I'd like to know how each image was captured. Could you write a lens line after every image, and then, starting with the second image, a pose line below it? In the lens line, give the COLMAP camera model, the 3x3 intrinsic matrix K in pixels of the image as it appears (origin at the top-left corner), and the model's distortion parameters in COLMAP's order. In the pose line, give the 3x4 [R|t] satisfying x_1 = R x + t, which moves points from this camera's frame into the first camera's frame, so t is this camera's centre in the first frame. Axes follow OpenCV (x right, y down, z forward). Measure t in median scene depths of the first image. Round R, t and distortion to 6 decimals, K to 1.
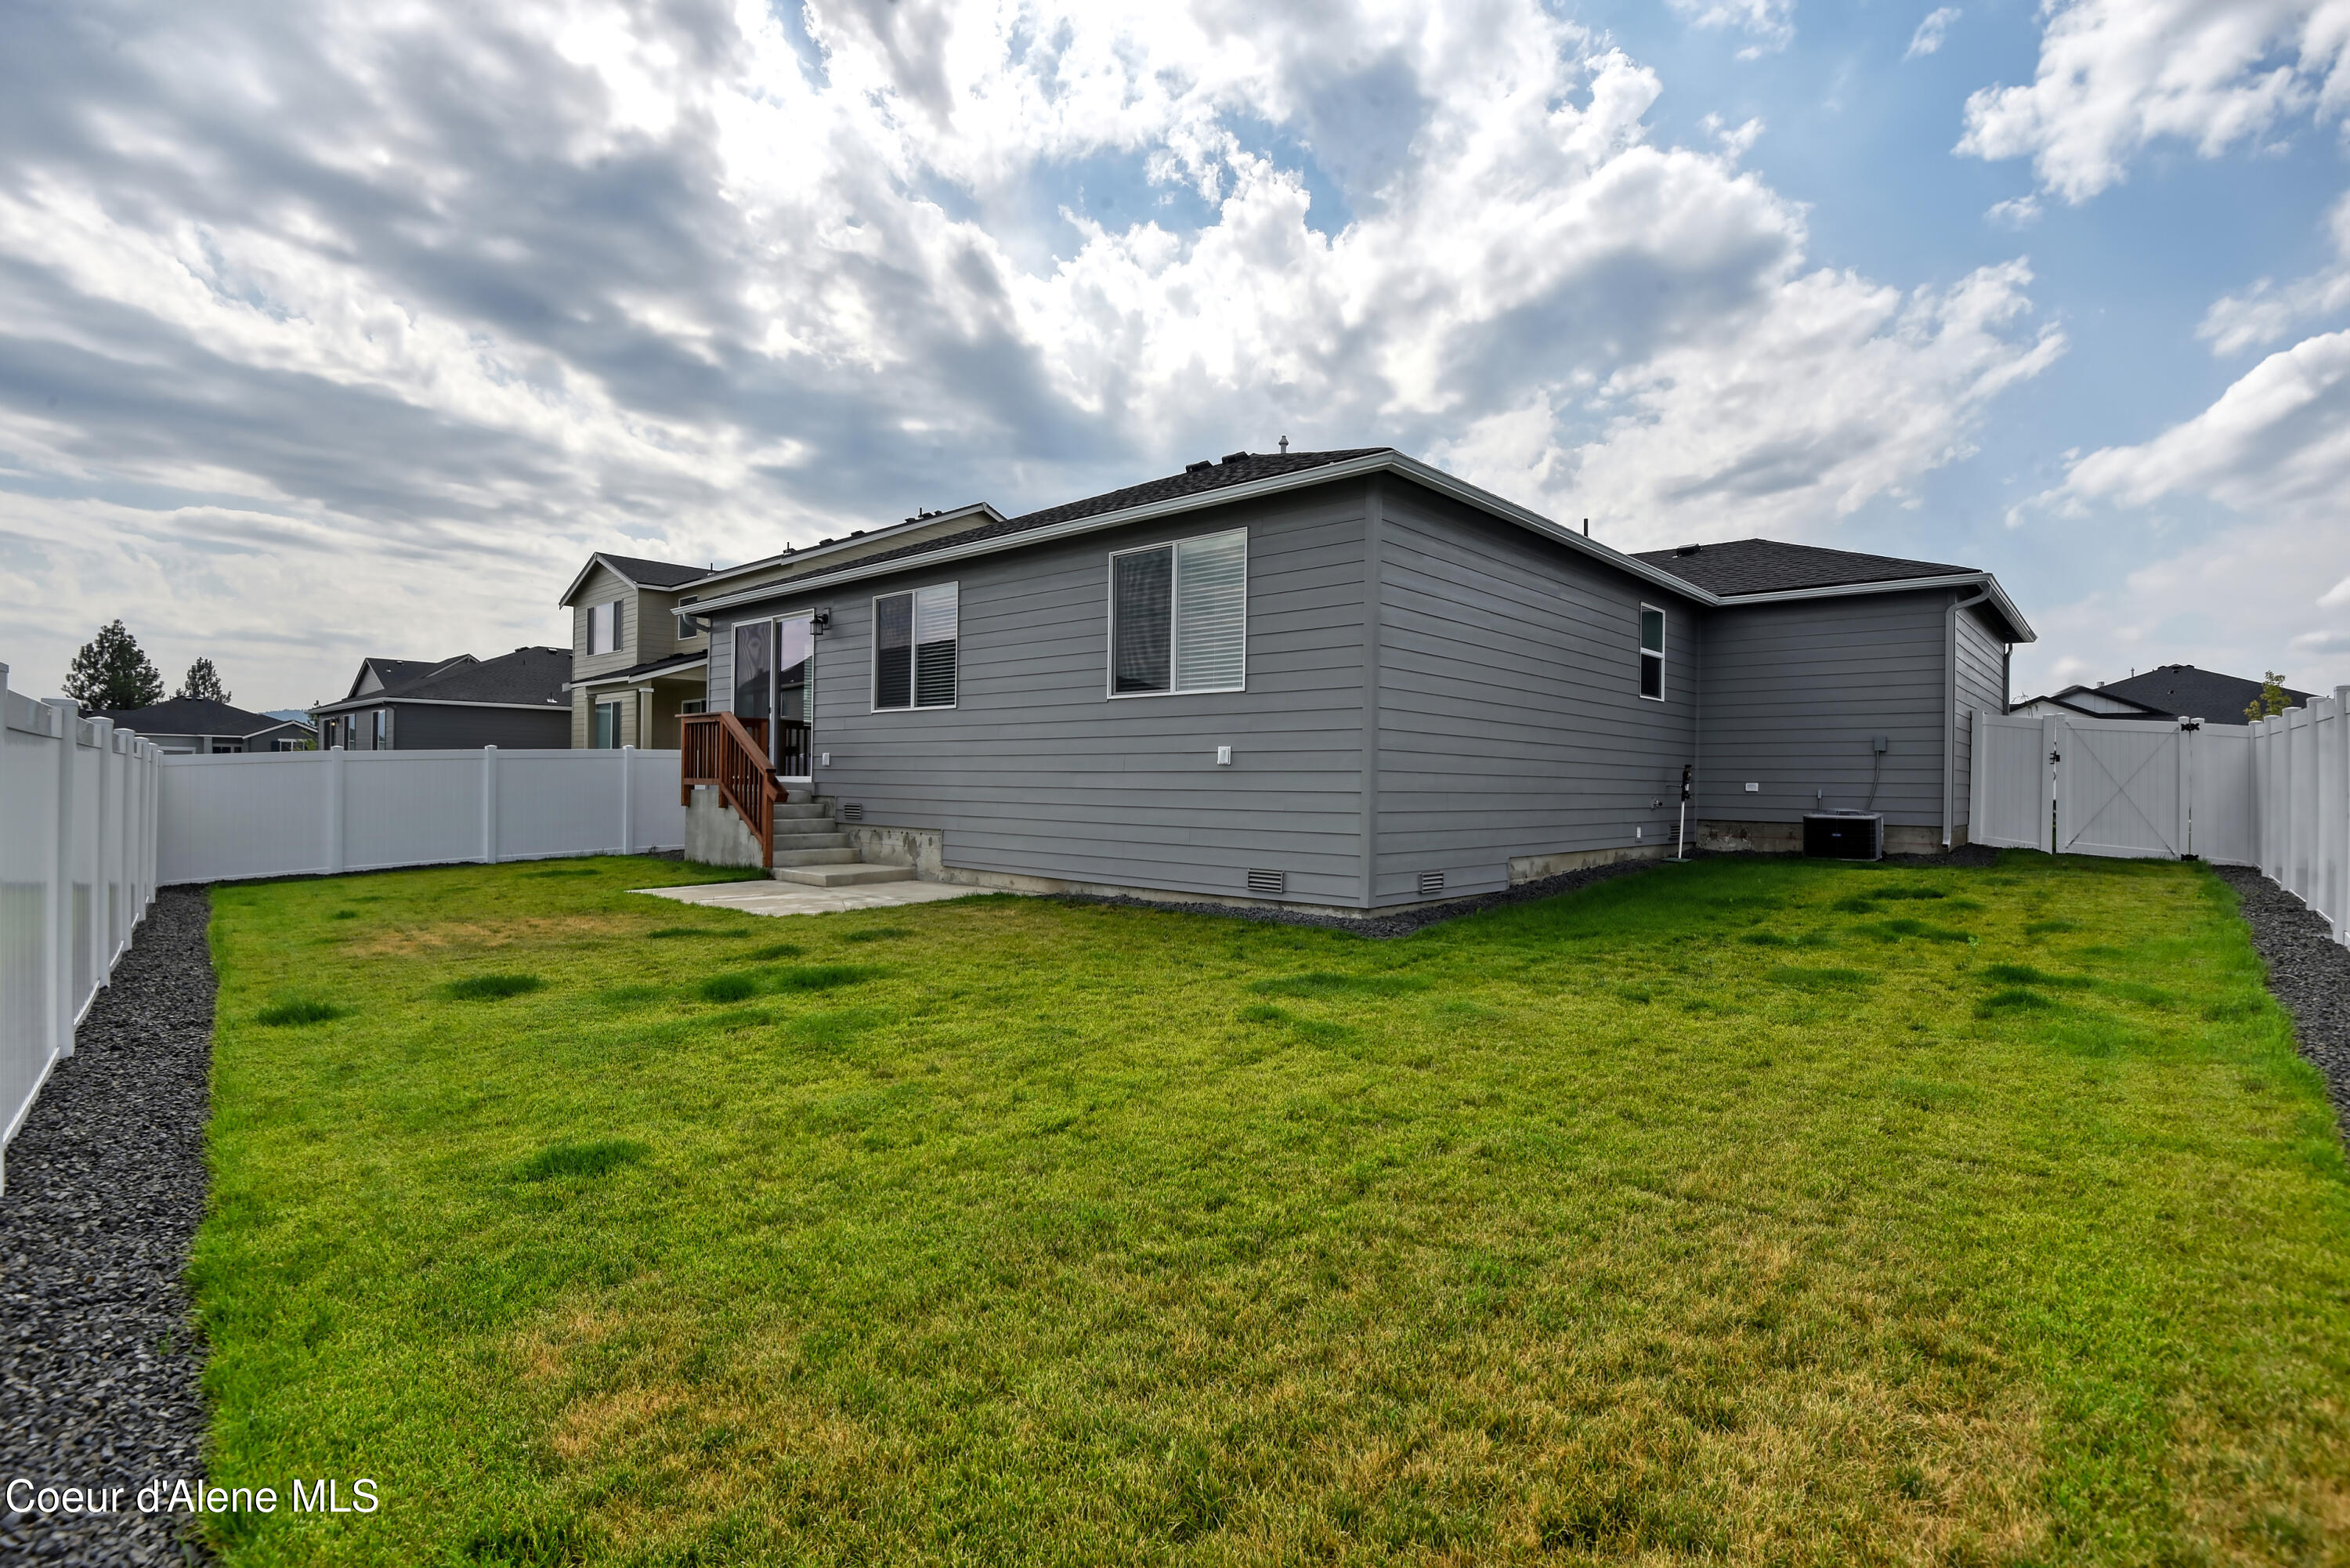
lens RADIAL K [[1103.1, 0, 1158.9], [0, 1103.1, 789.4], [0, 0, 1]] dist [-0.065942, 0.000543]
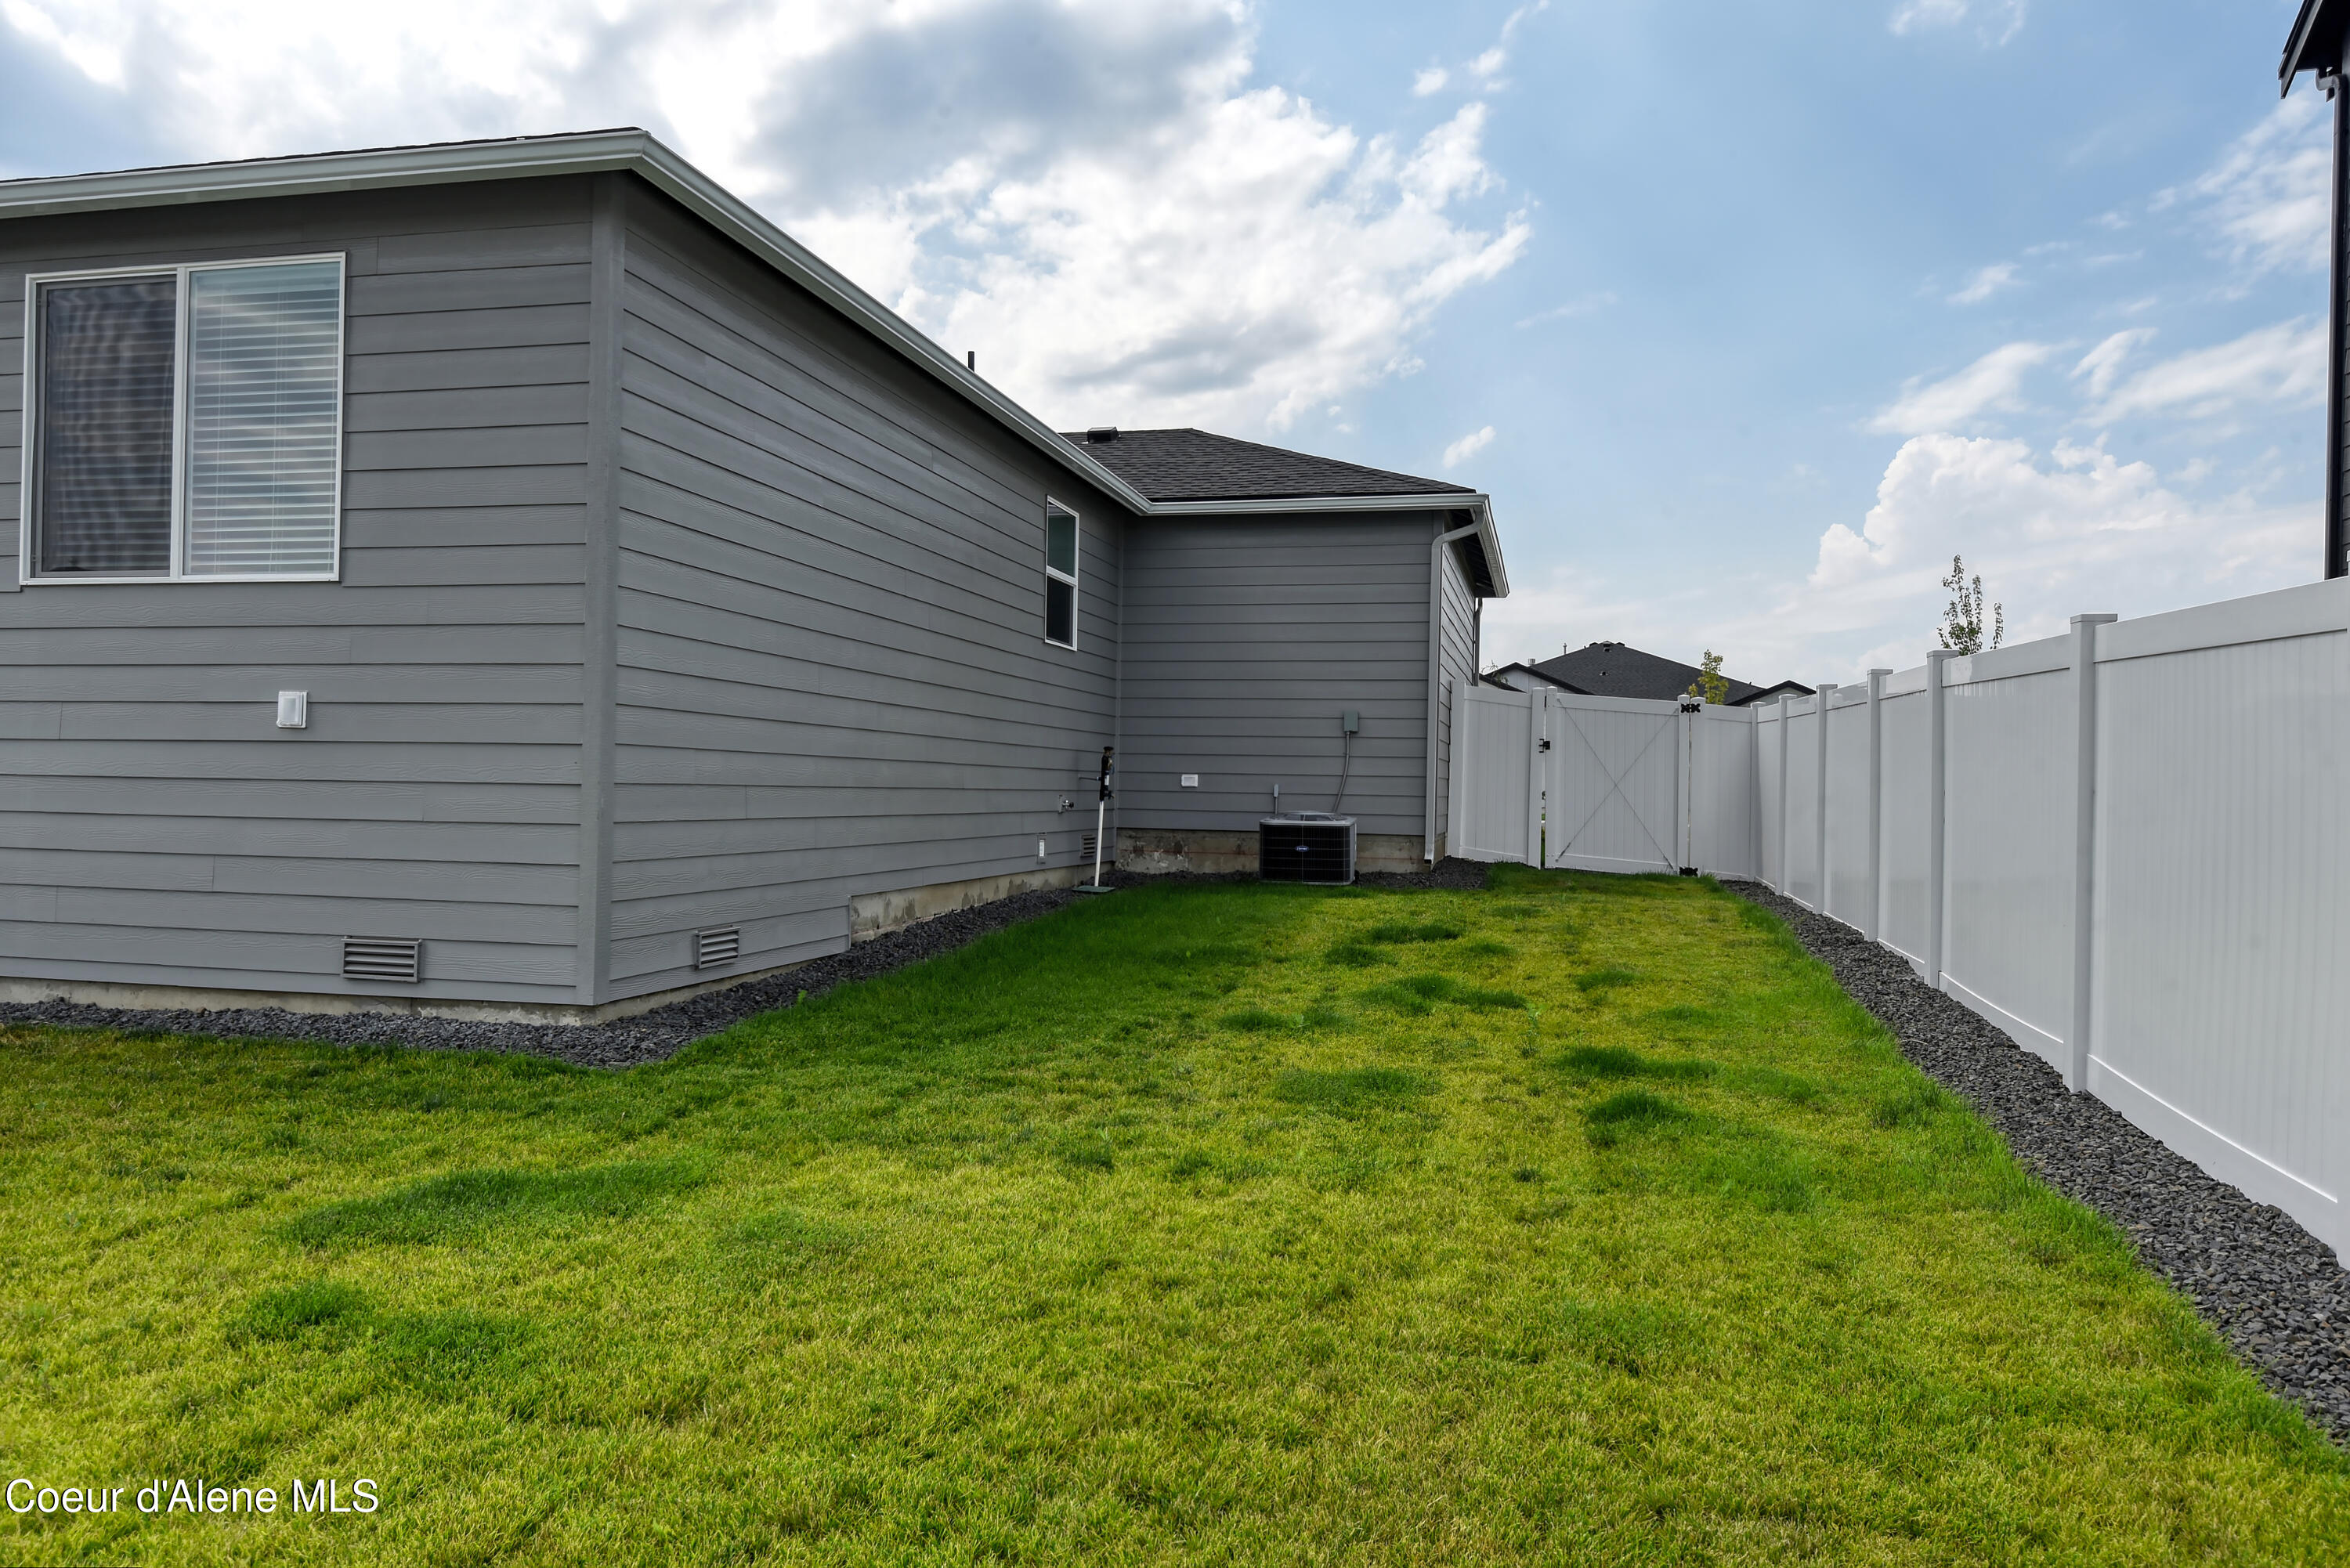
lens RADIAL K [[1630.0, 0, 1170.7], [0, 1630.0, 761.6], [0, 0, 1]] dist [0.033414, -0.020535]
pose [[0.872653, 0.011479, 0.488205, 0.042457], [-0.005504, 0.999891, -0.013672, 0.000338], [-0.488309, 0.009244, 0.872622, 0.160000]]
